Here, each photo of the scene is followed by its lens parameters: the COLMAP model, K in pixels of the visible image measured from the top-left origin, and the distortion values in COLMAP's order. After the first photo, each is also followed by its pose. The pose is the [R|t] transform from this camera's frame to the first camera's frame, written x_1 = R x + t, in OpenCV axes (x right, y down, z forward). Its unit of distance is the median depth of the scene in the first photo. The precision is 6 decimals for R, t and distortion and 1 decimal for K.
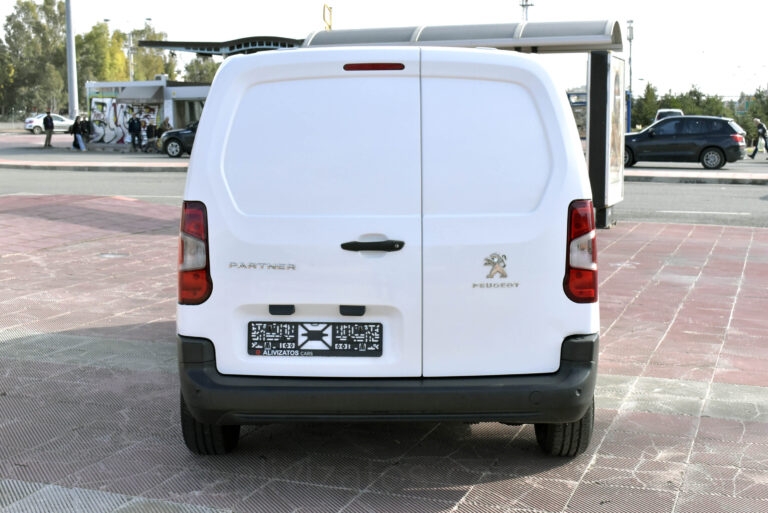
lens RADIAL K [[1111.9, 0, 384.0], [0, 1111.9, 256.5], [0, 0, 1]] dist [-0.002208, 0.014019]
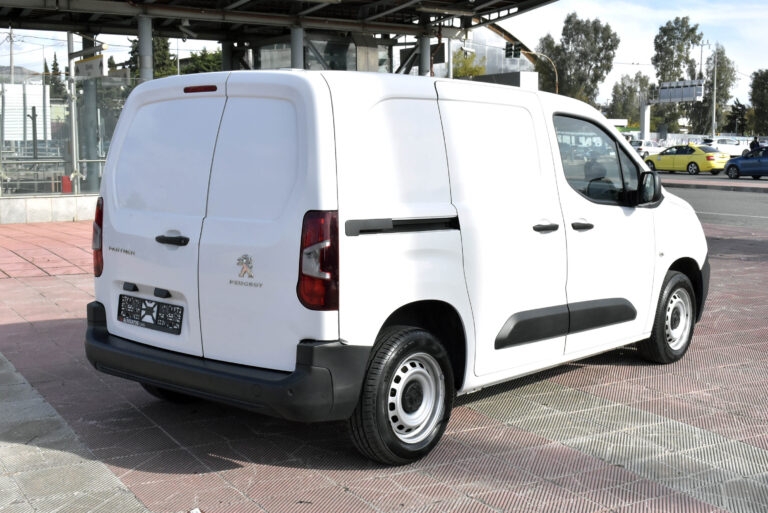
lens RADIAL K [[993.3, 0, 384.0], [0, 993.3, 256.5], [0, 0, 1]] dist [-0.002251, 0.010979]
pose [[0.765470, 0.078802, -0.638628, 0.825470], [-0.085360, 0.996137, 0.020602, -0.032823], [0.637785, 0.038744, 0.769240, 0.324545]]
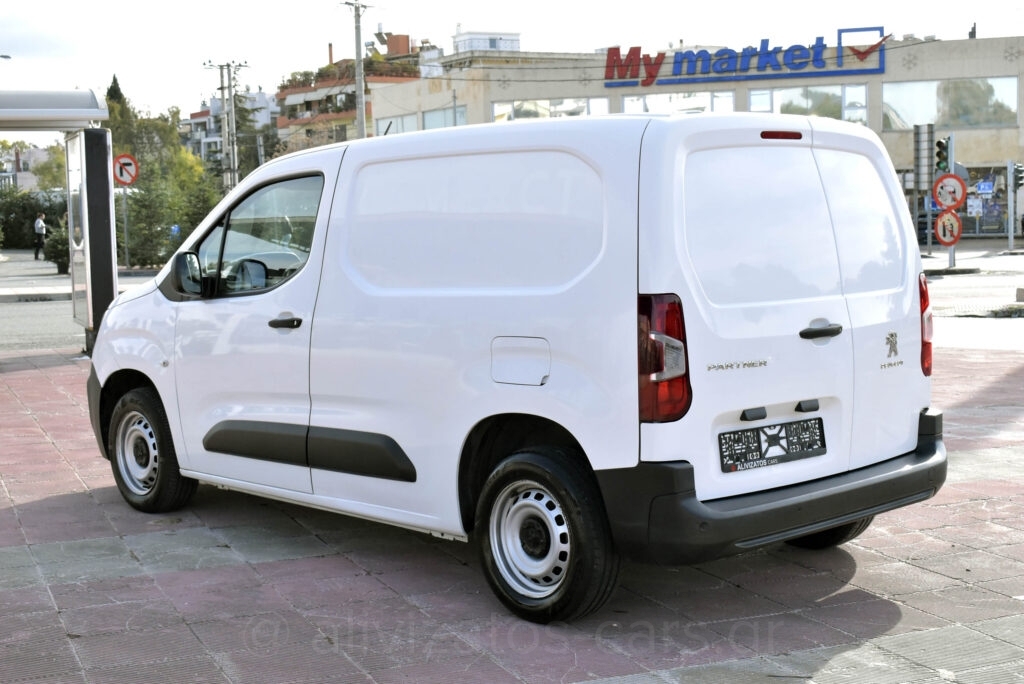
lens RADIAL K [[1482.5, 0, 512.0], [0, 1482.5, 342.0], [0, 0, 1]] dist [-0.002208, 0.014019]
pose [[0.725844, -0.074448, 0.683818, -1.002120], [0.098446, 0.995135, 0.003845, -0.030441], [-0.680778, 0.064528, 0.729642, 0.285154]]
